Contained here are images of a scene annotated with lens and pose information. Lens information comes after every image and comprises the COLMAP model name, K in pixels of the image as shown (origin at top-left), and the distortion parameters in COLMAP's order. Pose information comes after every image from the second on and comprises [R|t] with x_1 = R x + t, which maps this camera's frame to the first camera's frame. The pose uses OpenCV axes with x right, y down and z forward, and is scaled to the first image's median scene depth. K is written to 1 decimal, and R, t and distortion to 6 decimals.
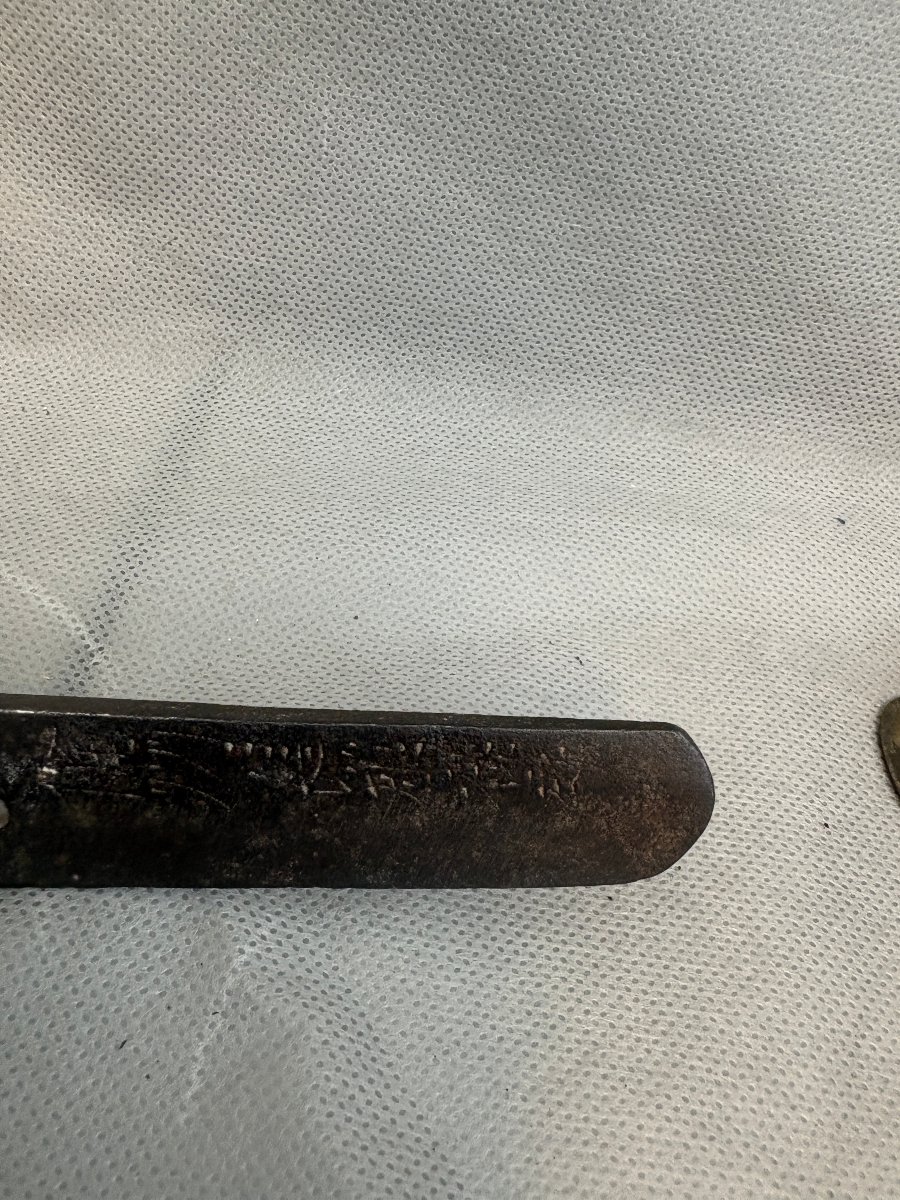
lens RADIAL K [[906.2, 0, 452.1], [0, 906.2, 600.3], [0, 0, 1]] dist [0.004769, 0.000626]
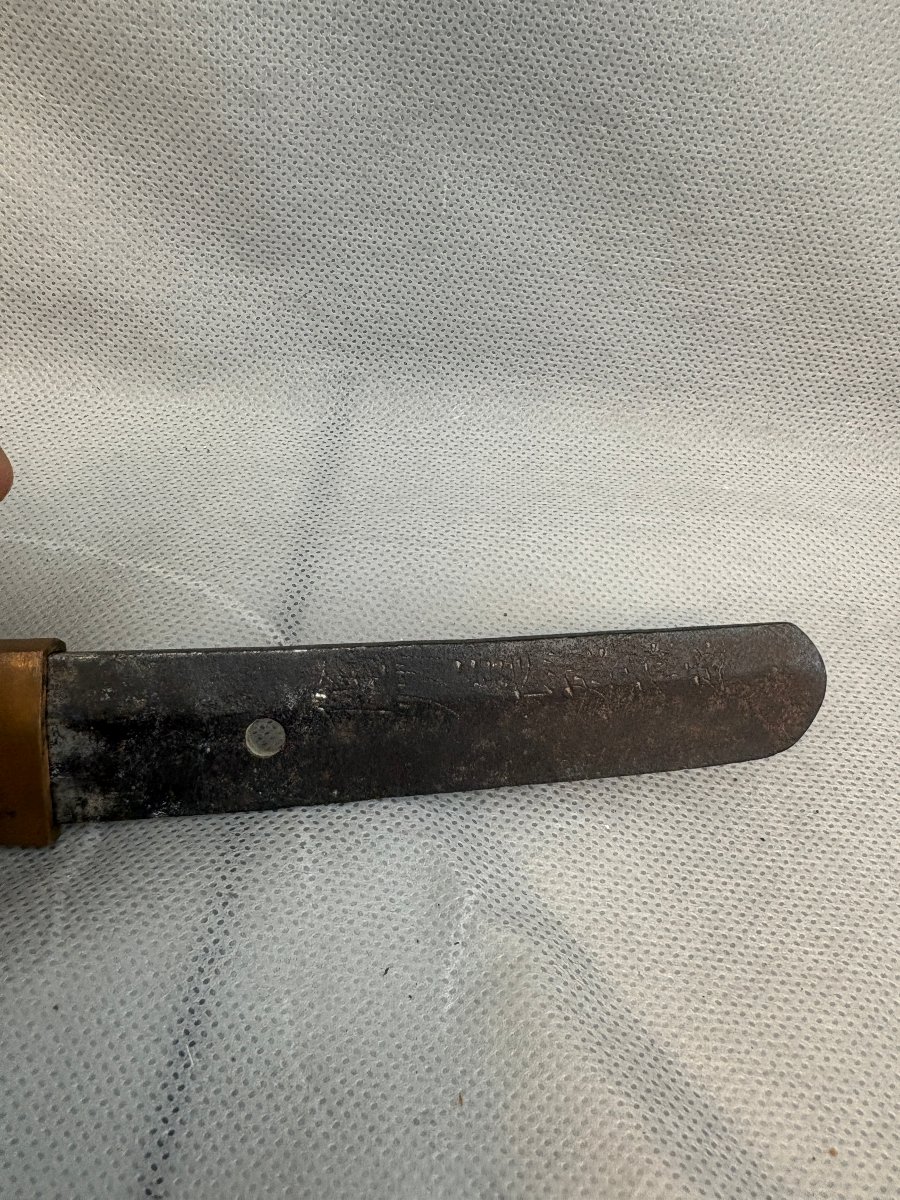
lens RADIAL K [[906.2, 0, 446.6], [0, 906.2, 601.9], [0, 0, 1]] dist [0.004769, 0.000626]
pose [[0.998481, -0.054779, -0.005973, -0.160541], [0.054686, 0.998394, -0.014800, 0.014807], [0.006774, 0.014451, 0.999873, -0.133179]]
